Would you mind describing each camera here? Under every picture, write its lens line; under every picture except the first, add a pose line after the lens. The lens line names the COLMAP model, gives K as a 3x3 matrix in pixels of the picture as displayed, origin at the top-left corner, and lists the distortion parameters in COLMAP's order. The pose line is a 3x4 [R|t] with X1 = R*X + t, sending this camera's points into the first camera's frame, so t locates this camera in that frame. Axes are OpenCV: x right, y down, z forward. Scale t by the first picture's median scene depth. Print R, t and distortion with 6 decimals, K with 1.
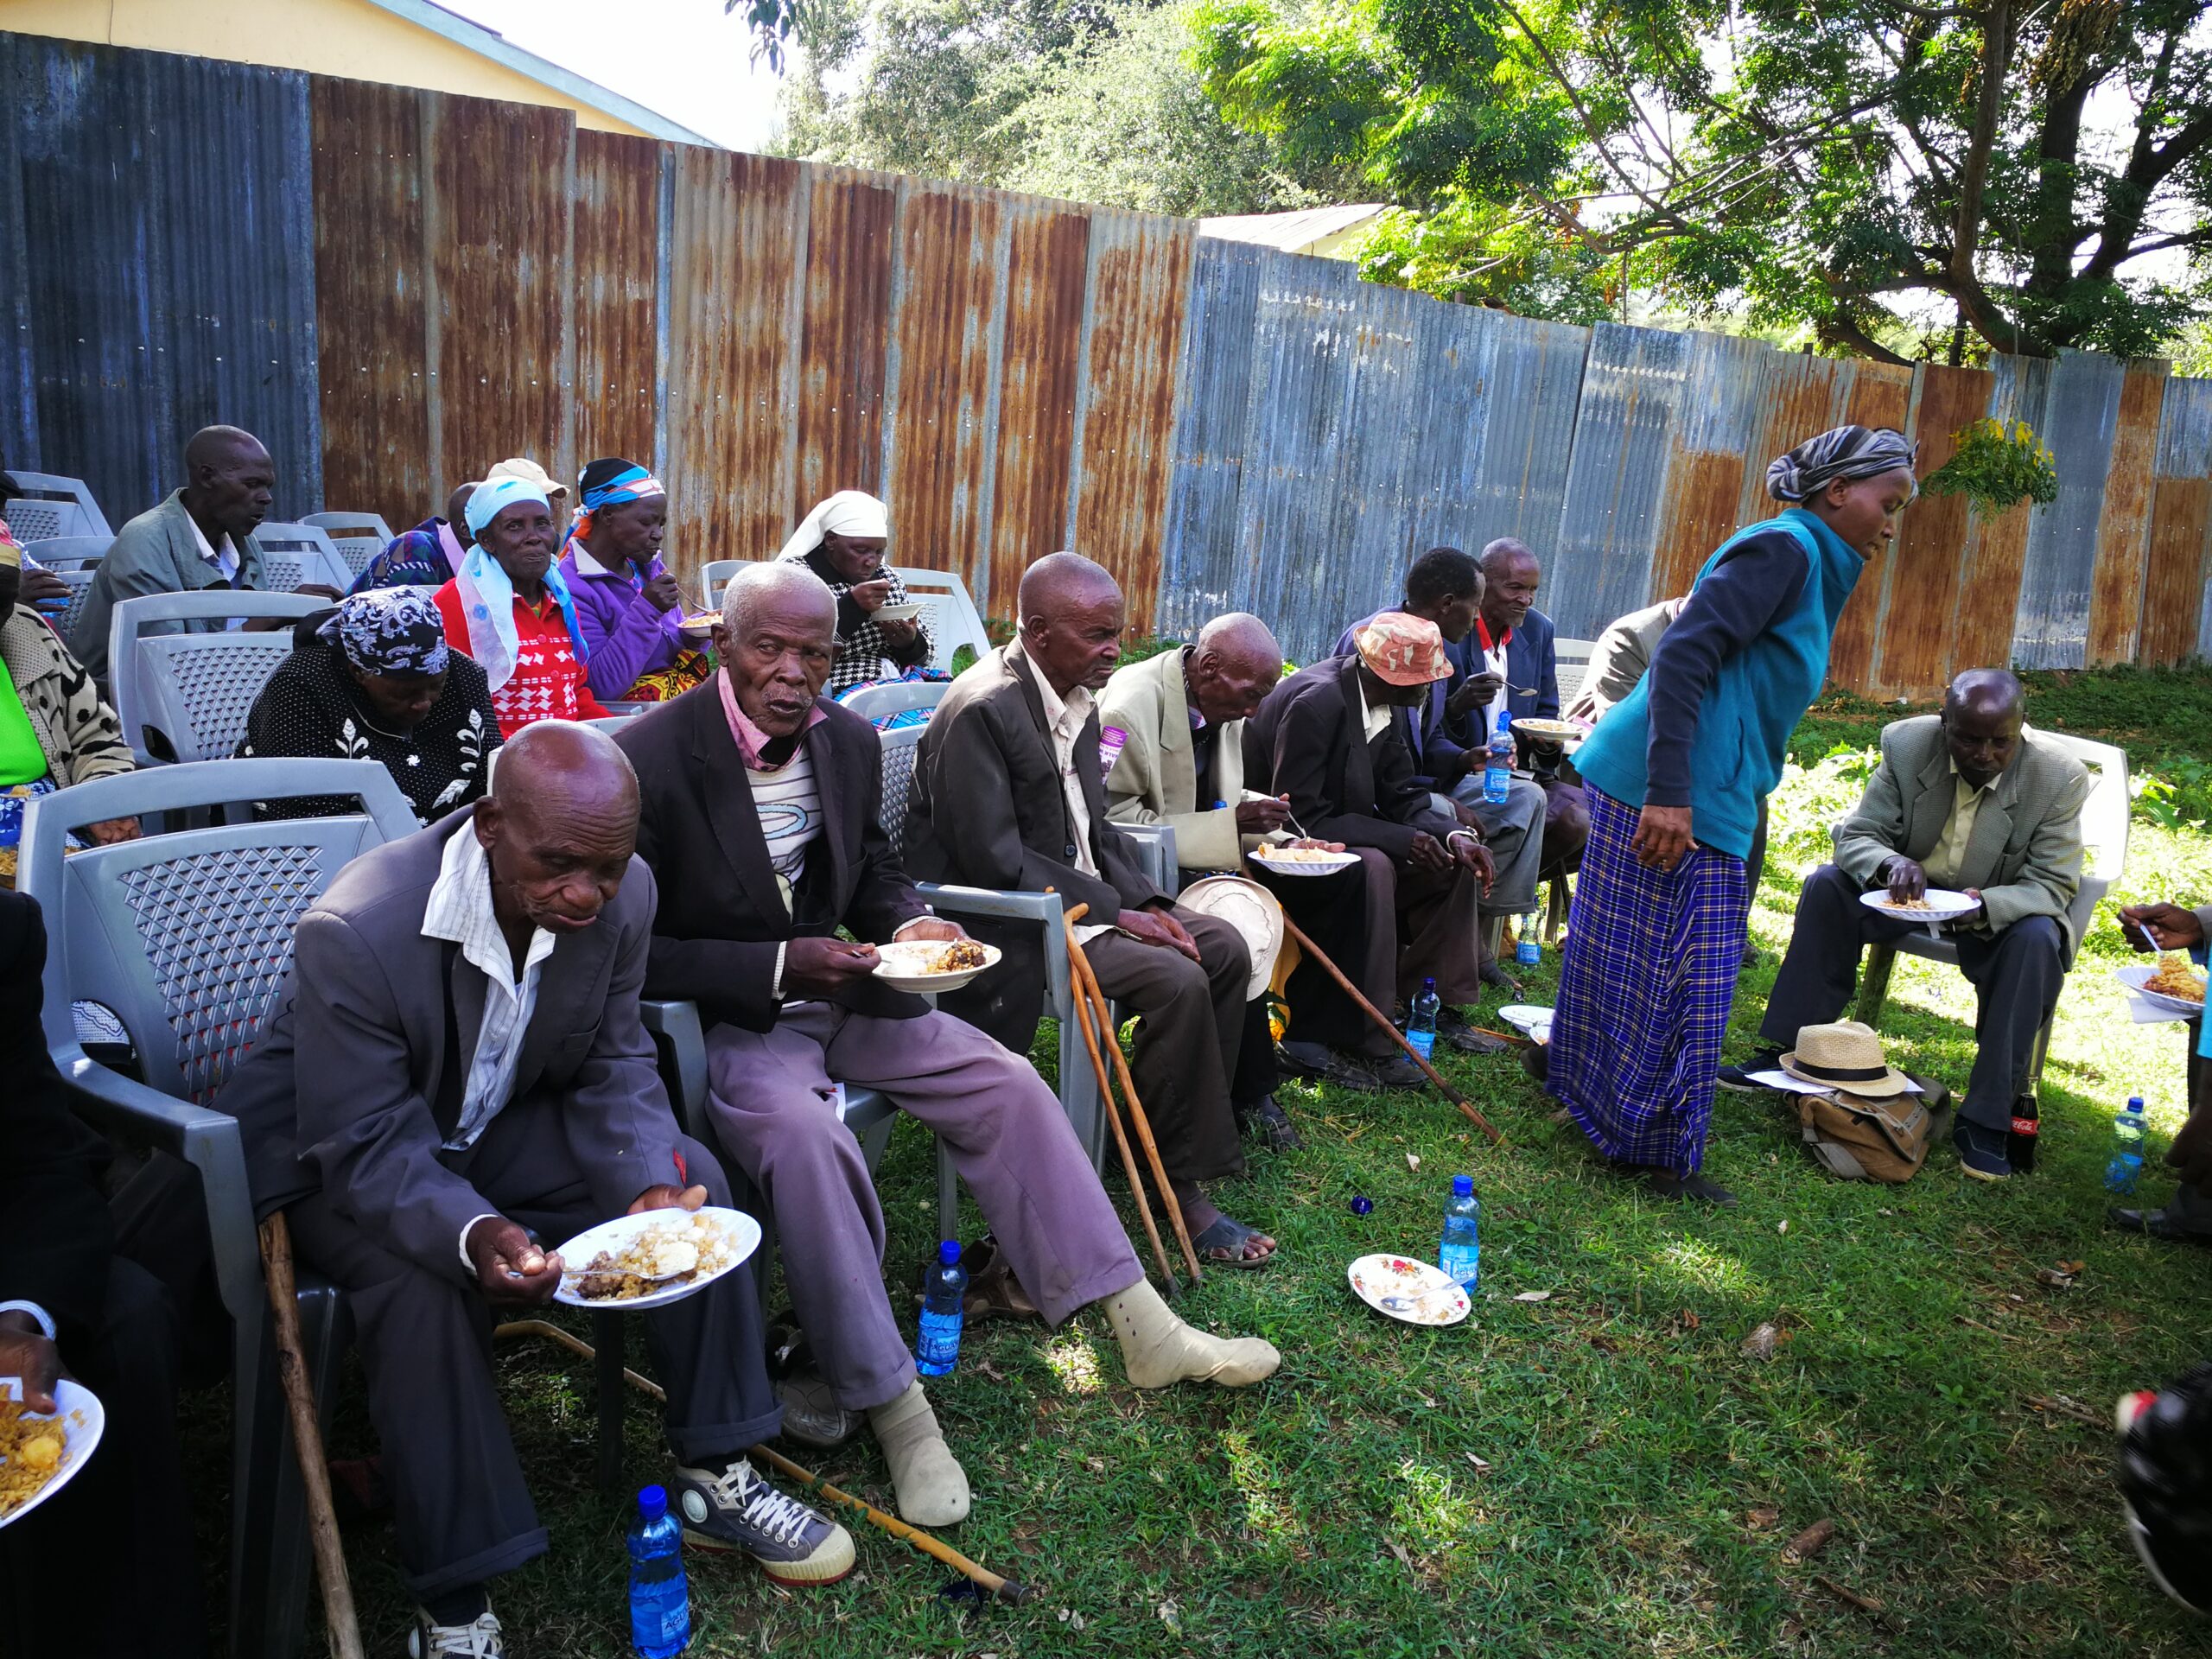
lens RADIAL K [[1842.2, 0, 1107.7], [0, 1842.2, 817.2], [0, 0, 1]] dist [-0.003716, 0.004675]
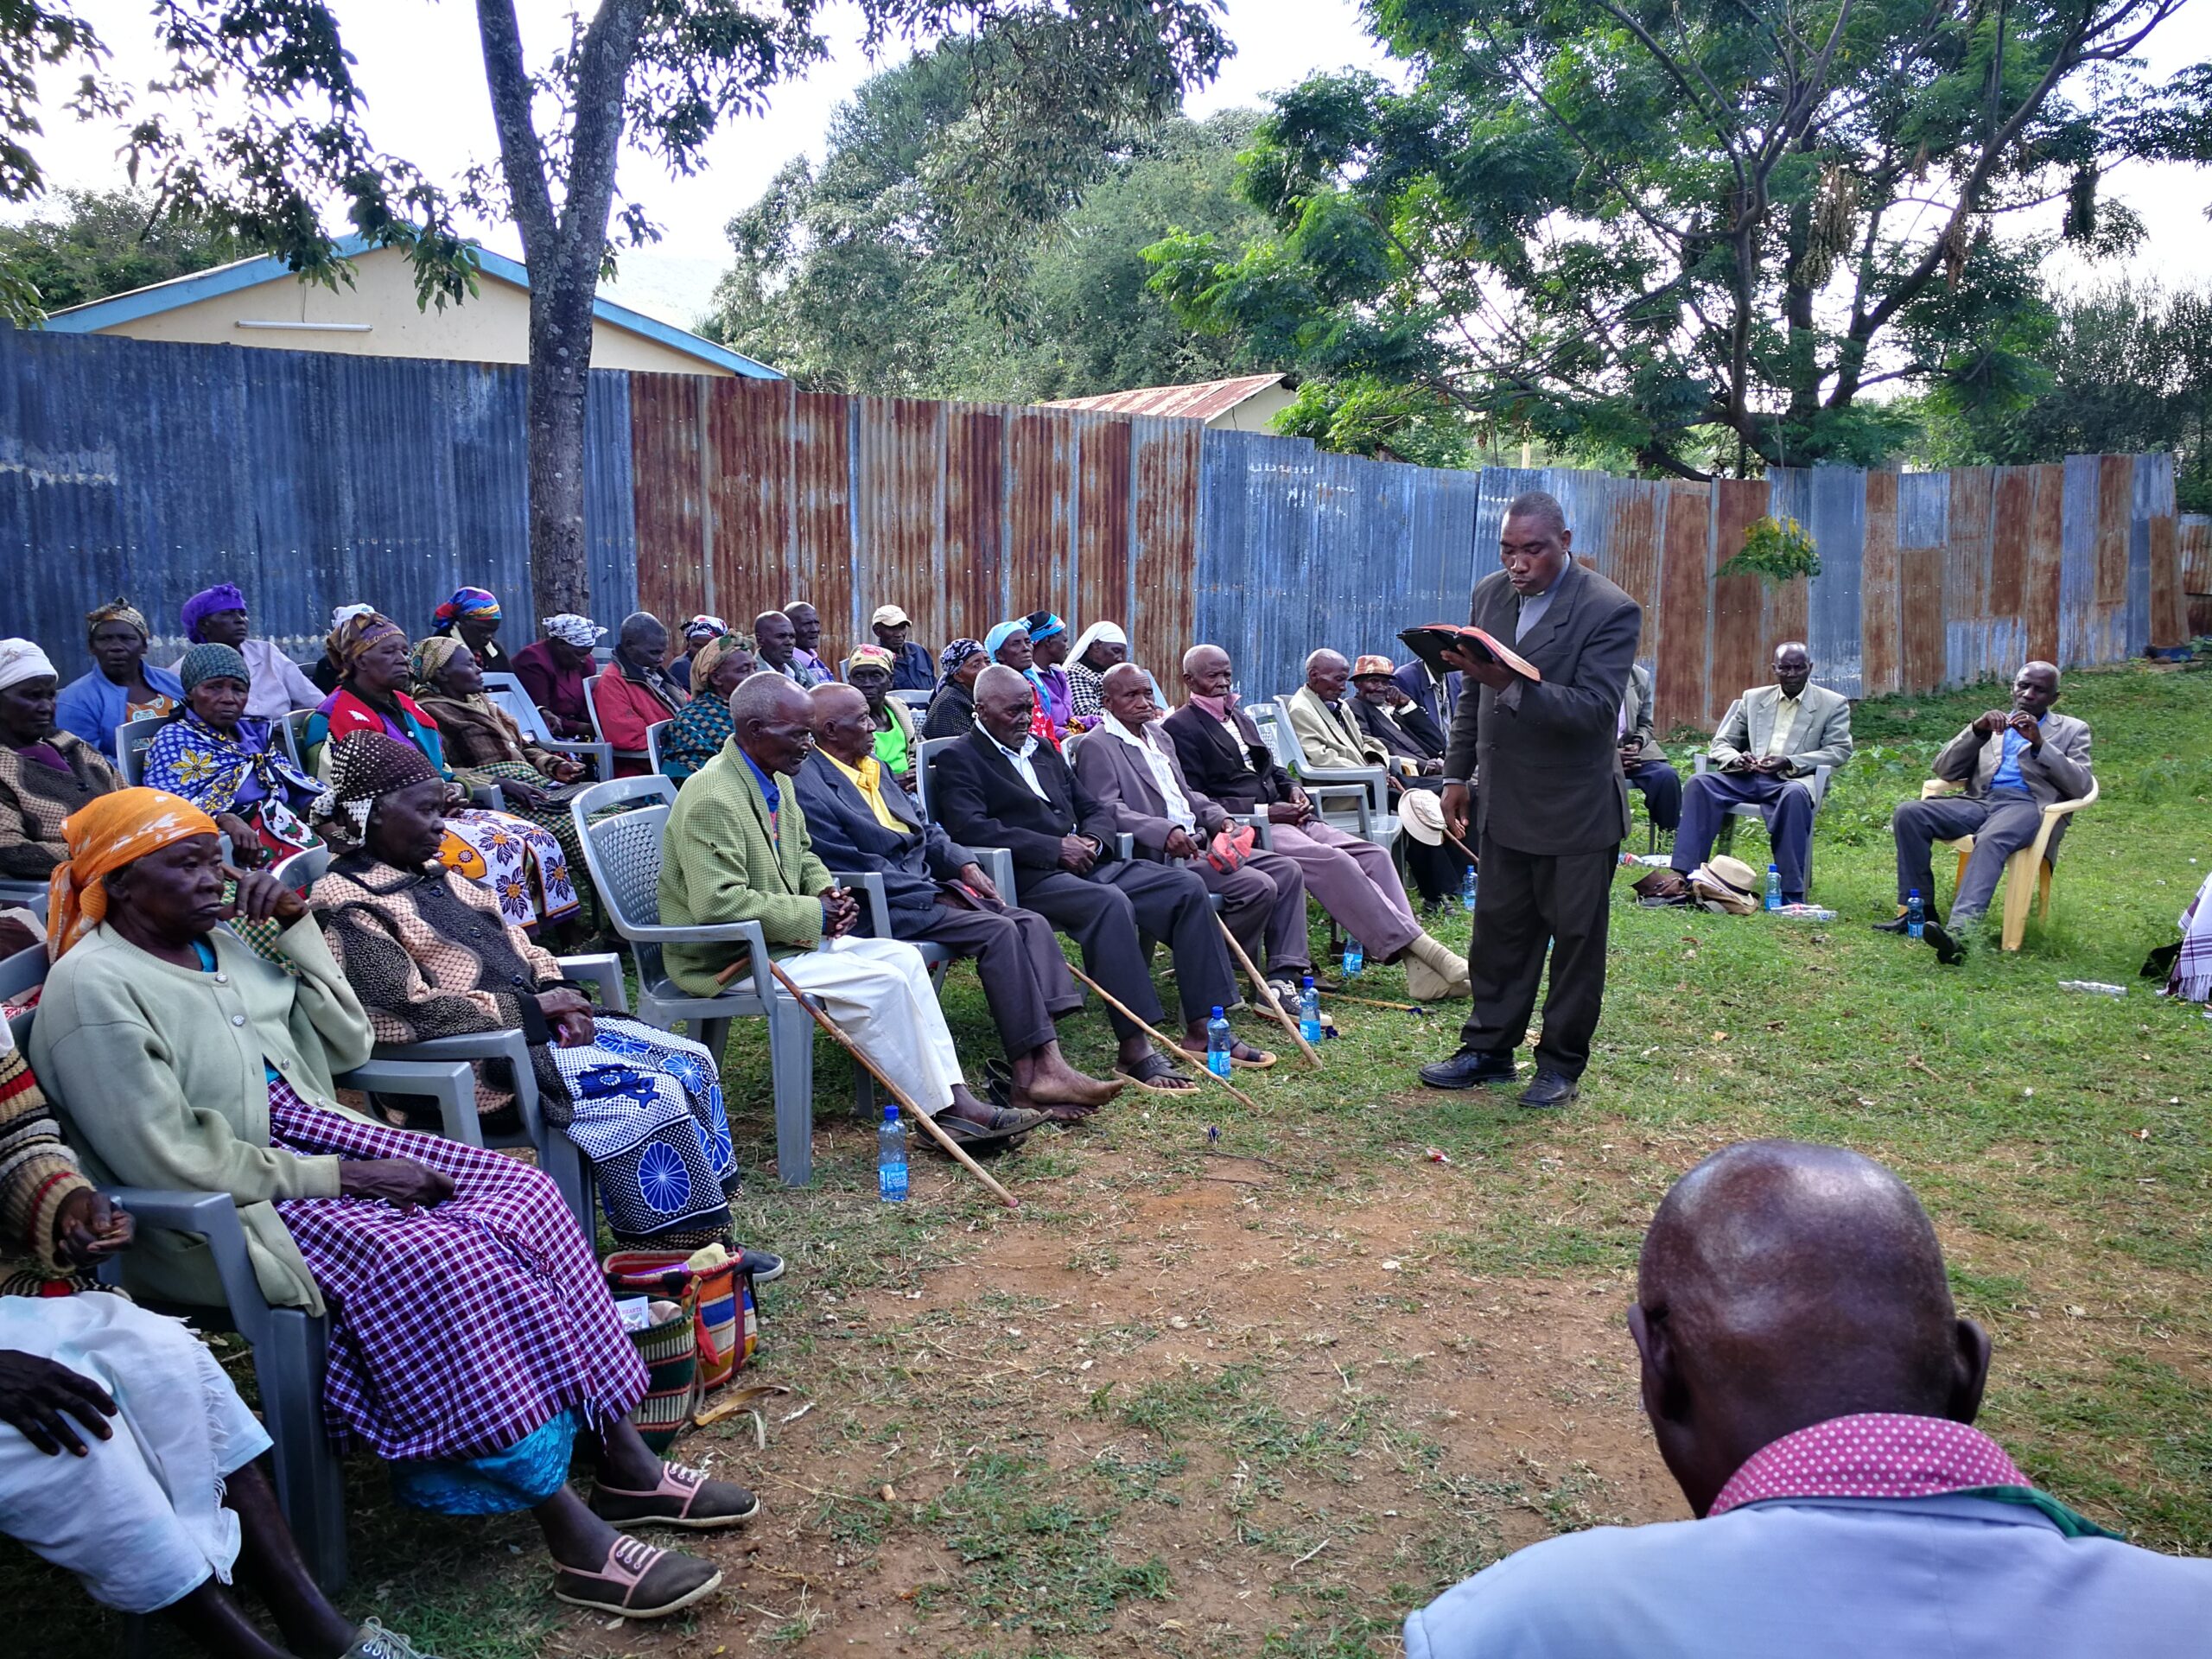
lens RADIAL K [[1842.2, 0, 1105.6], [0, 1842.2, 841.9], [0, 0, 1]] dist [-0.003716, 0.004675]
pose [[0.993785, -0.083191, 0.073964, -0.160212], [0.087499, 0.994530, -0.057044, 0.071050], [-0.068814, 0.063161, 0.995628, -0.379911]]
